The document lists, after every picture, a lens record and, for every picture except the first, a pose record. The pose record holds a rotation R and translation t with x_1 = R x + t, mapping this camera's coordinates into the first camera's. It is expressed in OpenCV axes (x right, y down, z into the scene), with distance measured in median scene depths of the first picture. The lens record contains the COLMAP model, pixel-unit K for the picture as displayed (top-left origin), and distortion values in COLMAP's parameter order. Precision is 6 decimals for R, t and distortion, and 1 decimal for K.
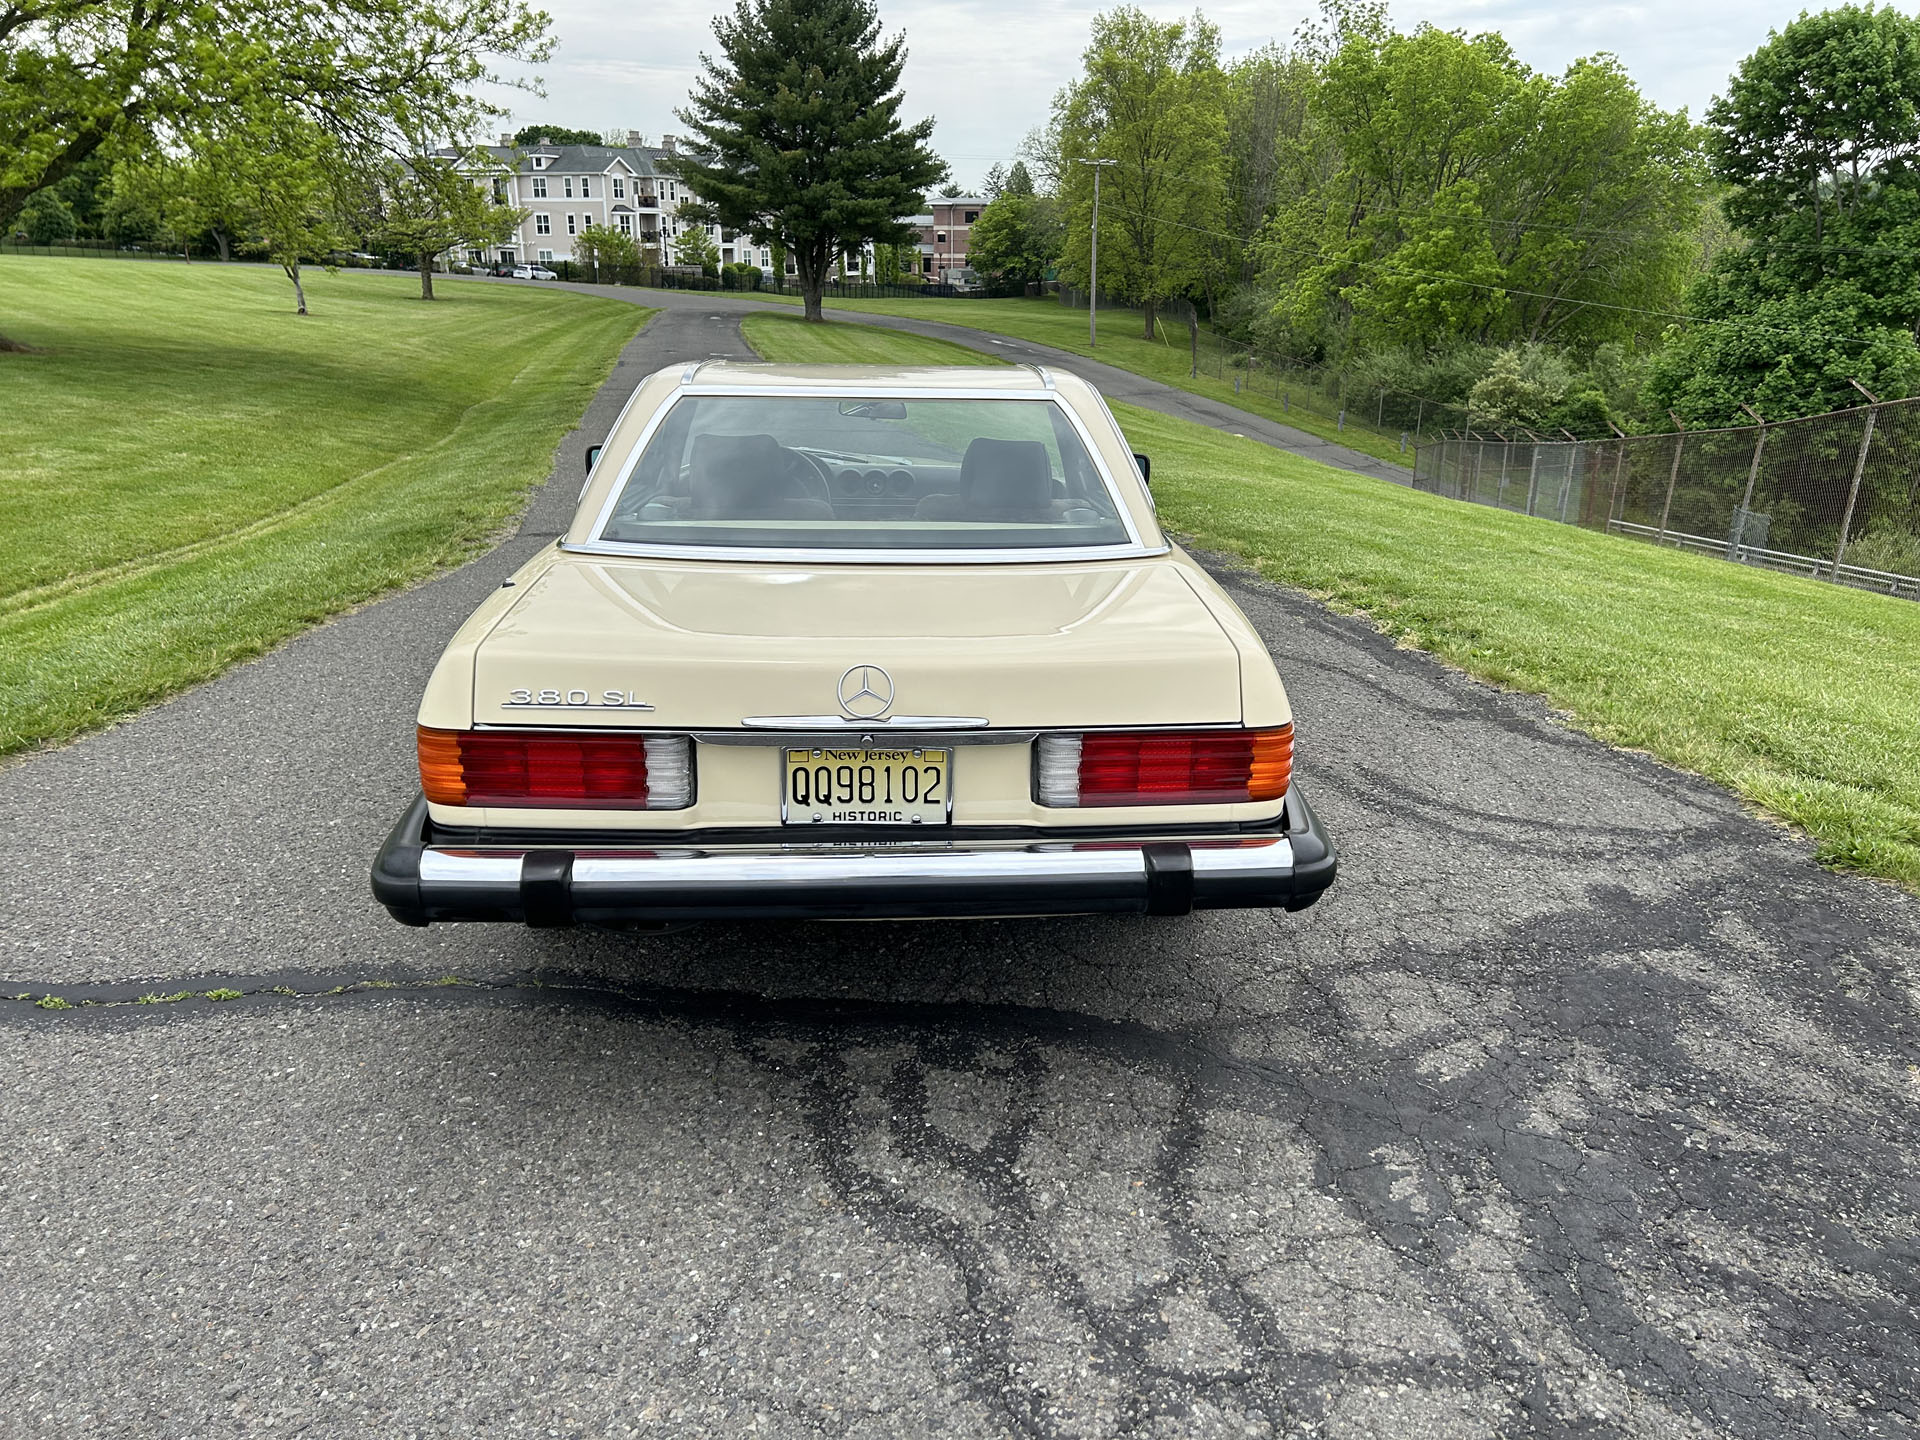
lens RADIAL K [[1435.6, 0, 962.7], [0, 1435.6, 751.4], [0, 0, 1]] dist [0.041827, -0.042167]
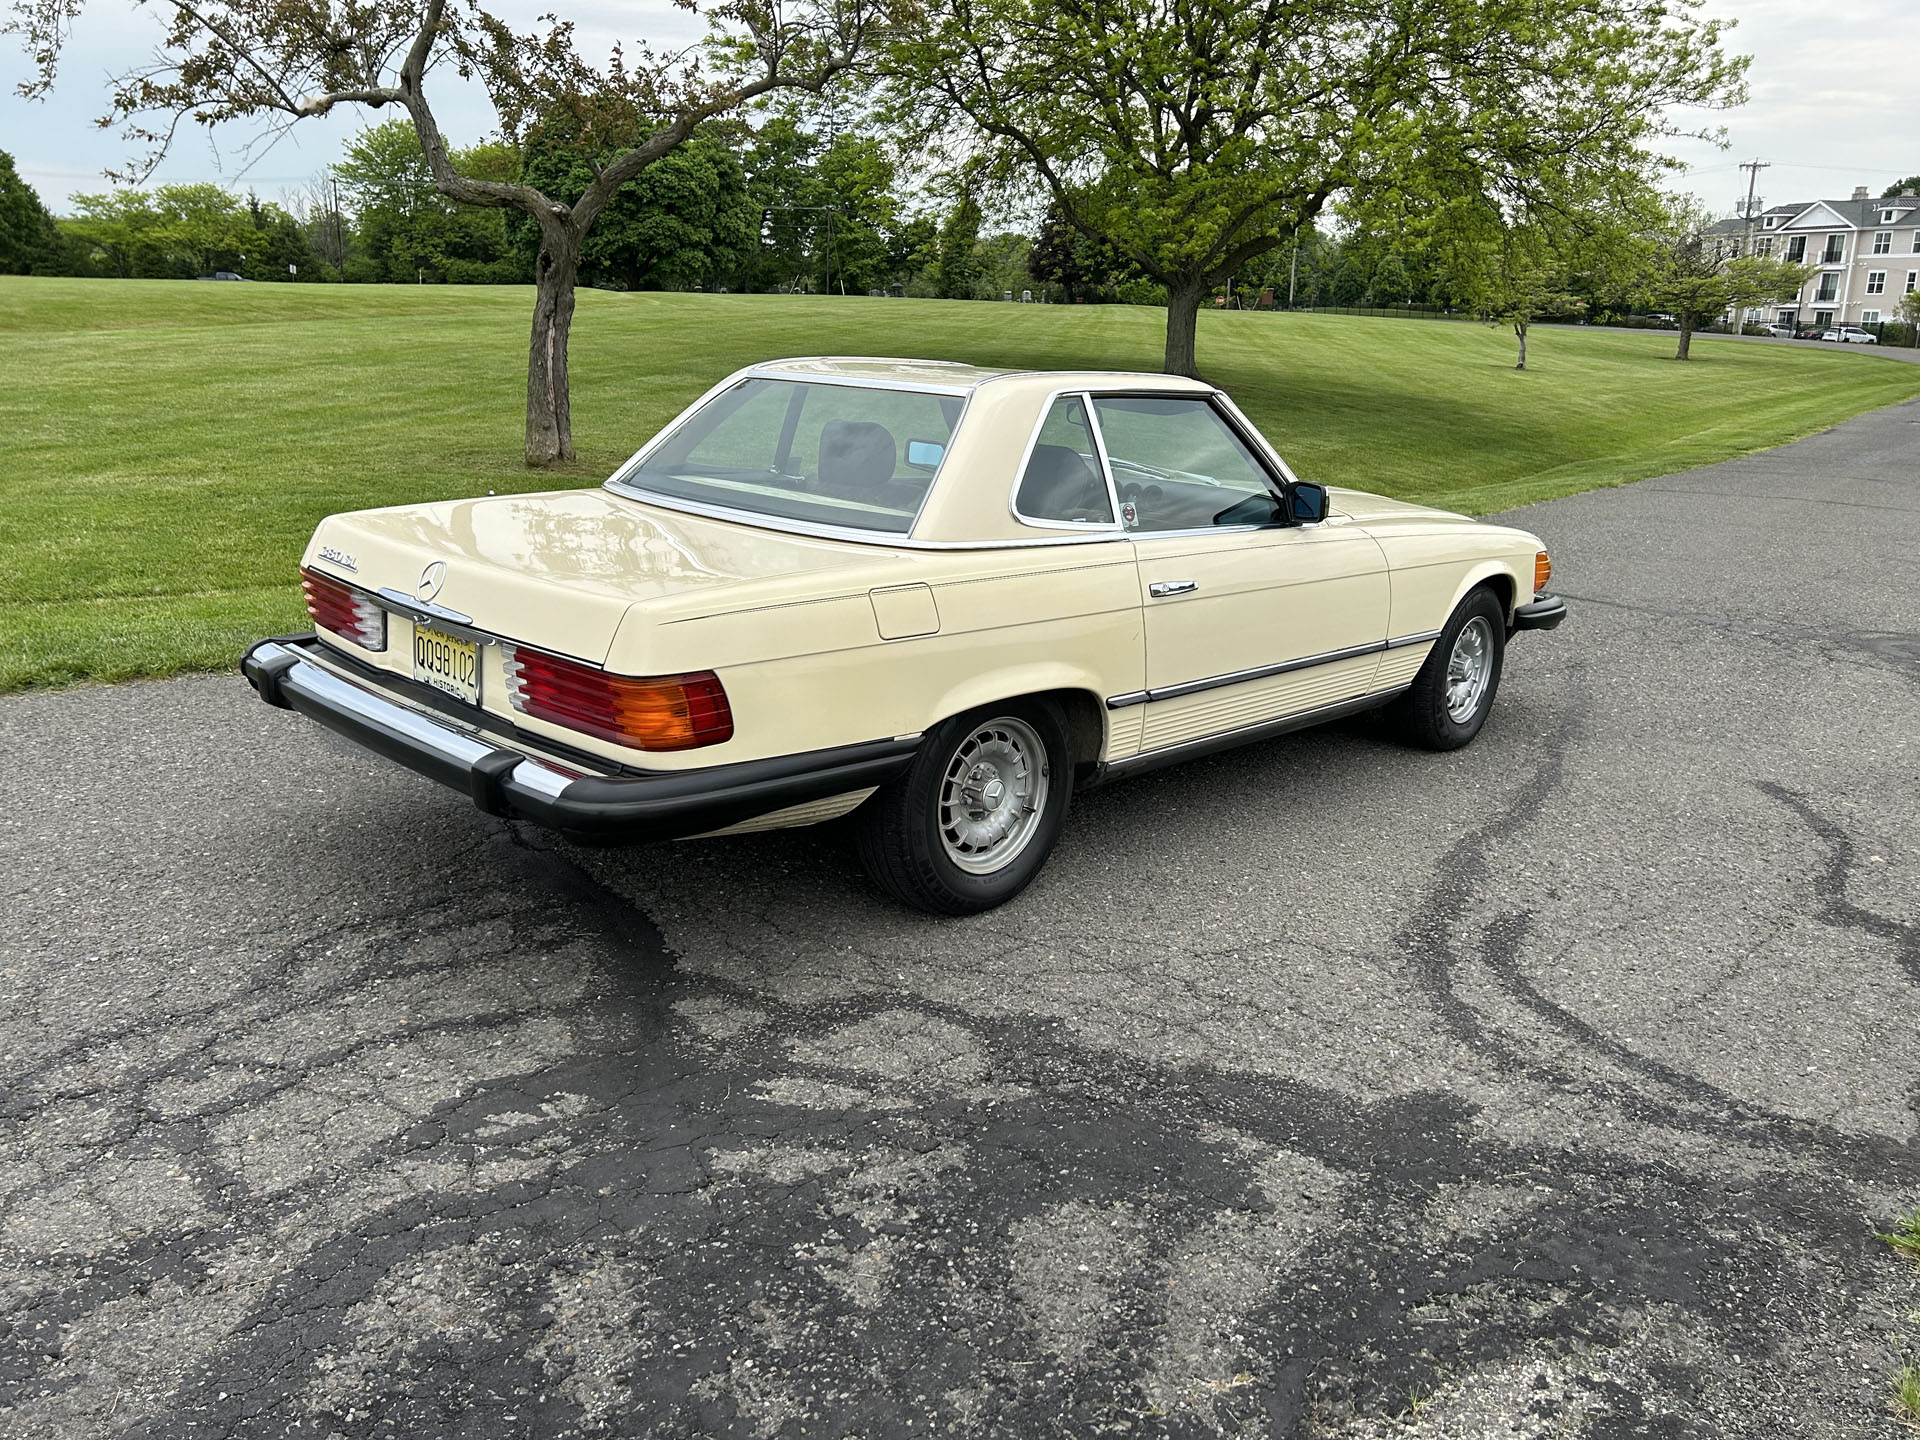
lens RADIAL K [[1433.5, 0, 960.0], [0, 1433.5, 720.0], [0, 0, 1]] dist [0.041856, -0.038184]
pose [[0.673584, 0.205943, -0.709839, 0.050254], [-0.247390, 0.967822, 0.046035, -0.004220], [0.696478, 0.144599, 0.702858, 0.019211]]
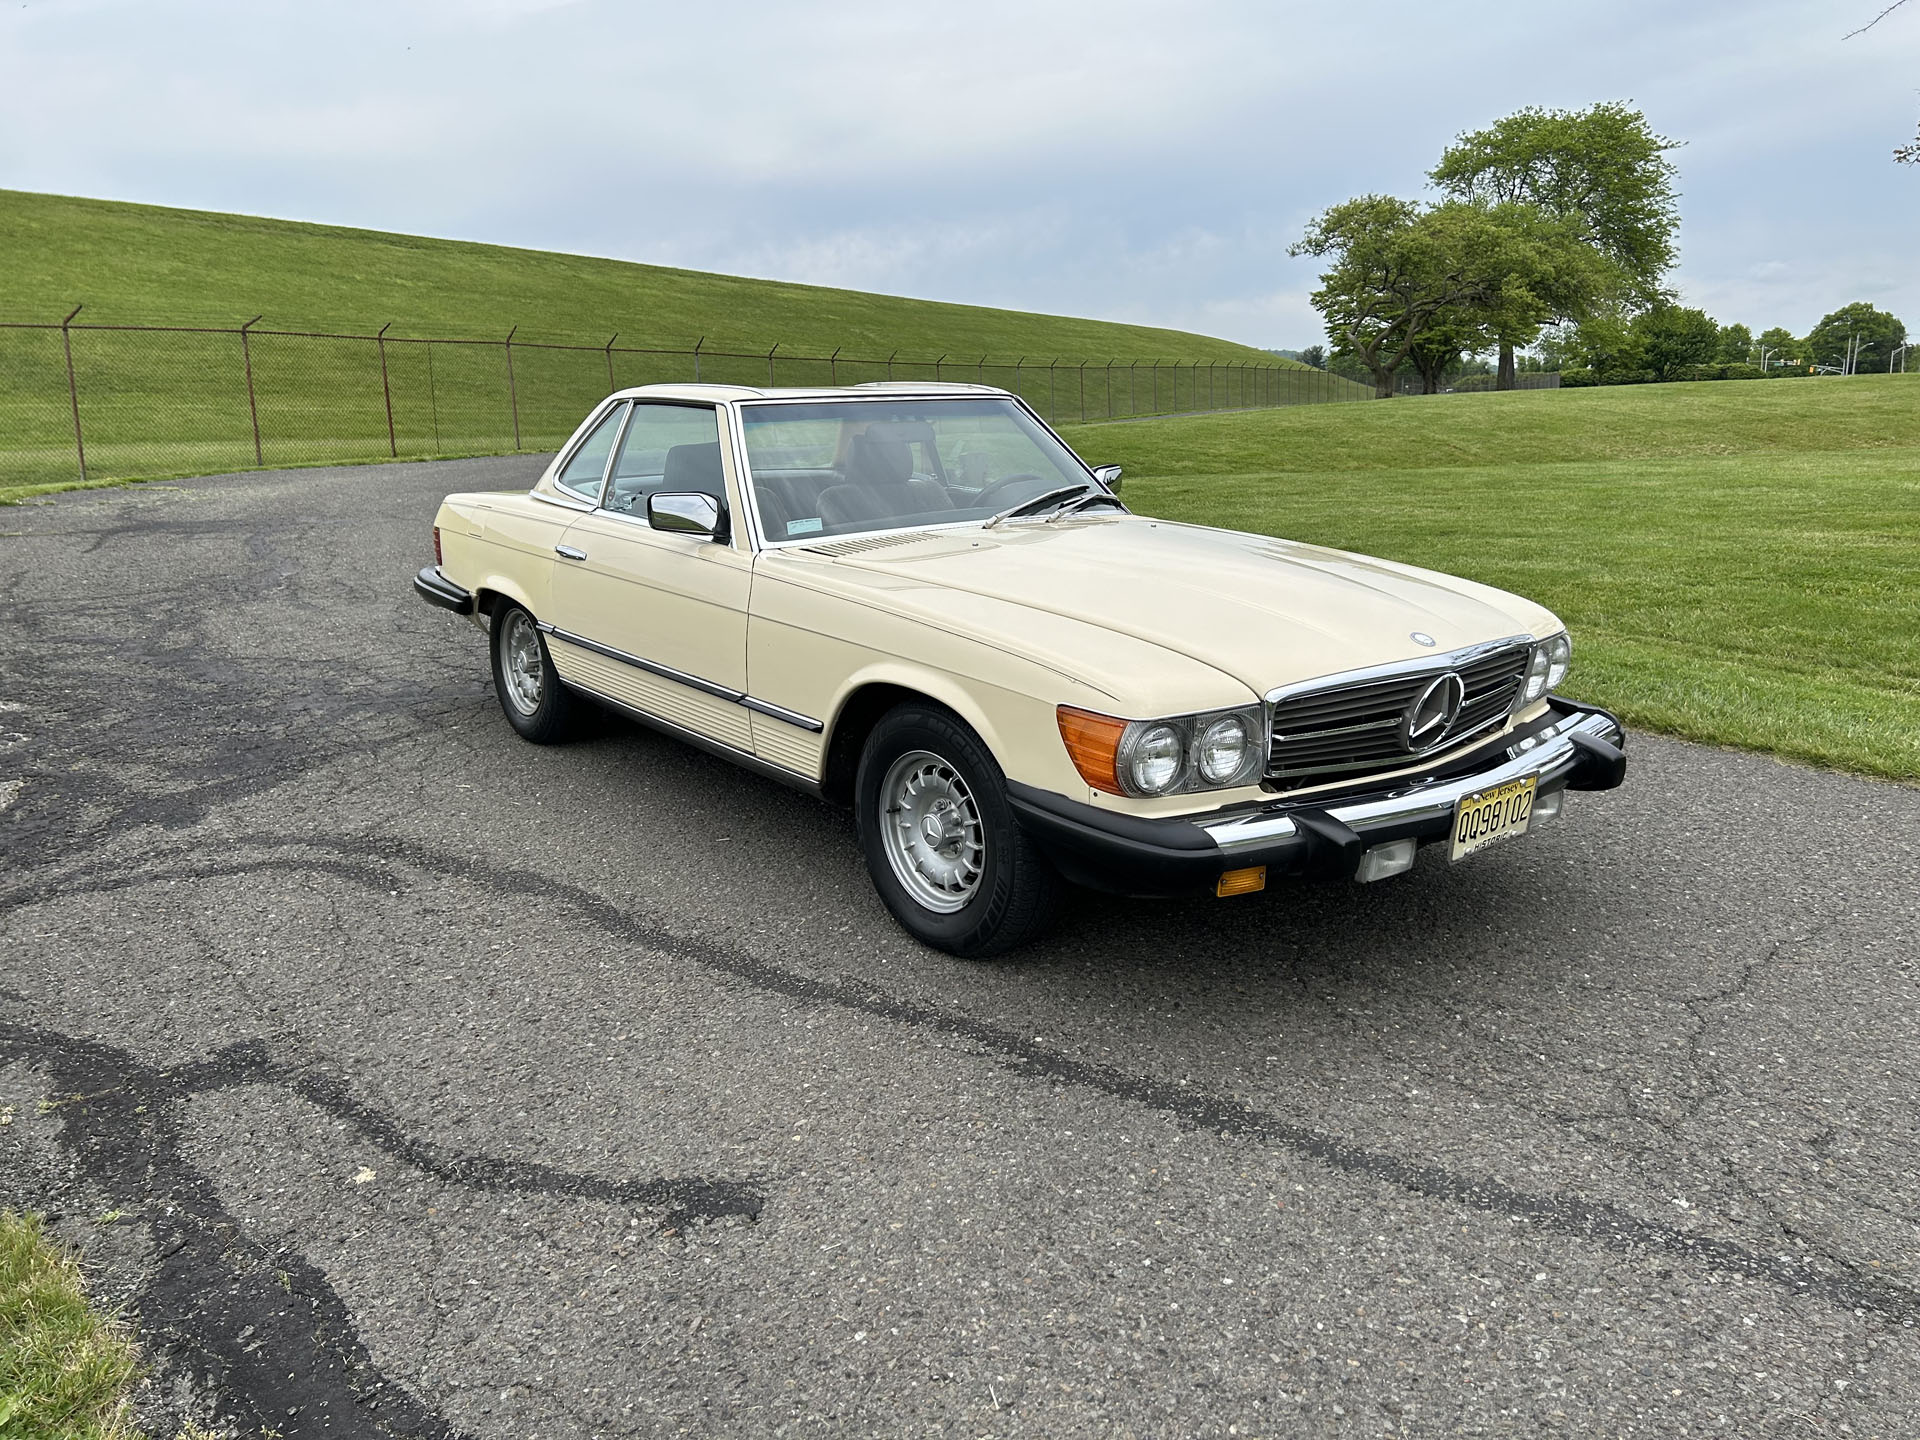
lens RADIAL K [[1435.6, 0, 962.7], [0, 1435.6, 751.4], [0, 0, 1]] dist [0.041827, -0.042167]
pose [[-0.818273, 0.140871, -0.557301, 0.038104], [-0.169831, 0.866982, 0.468508, -0.040211], [0.549169, 0.478015, -0.685504, 0.140365]]
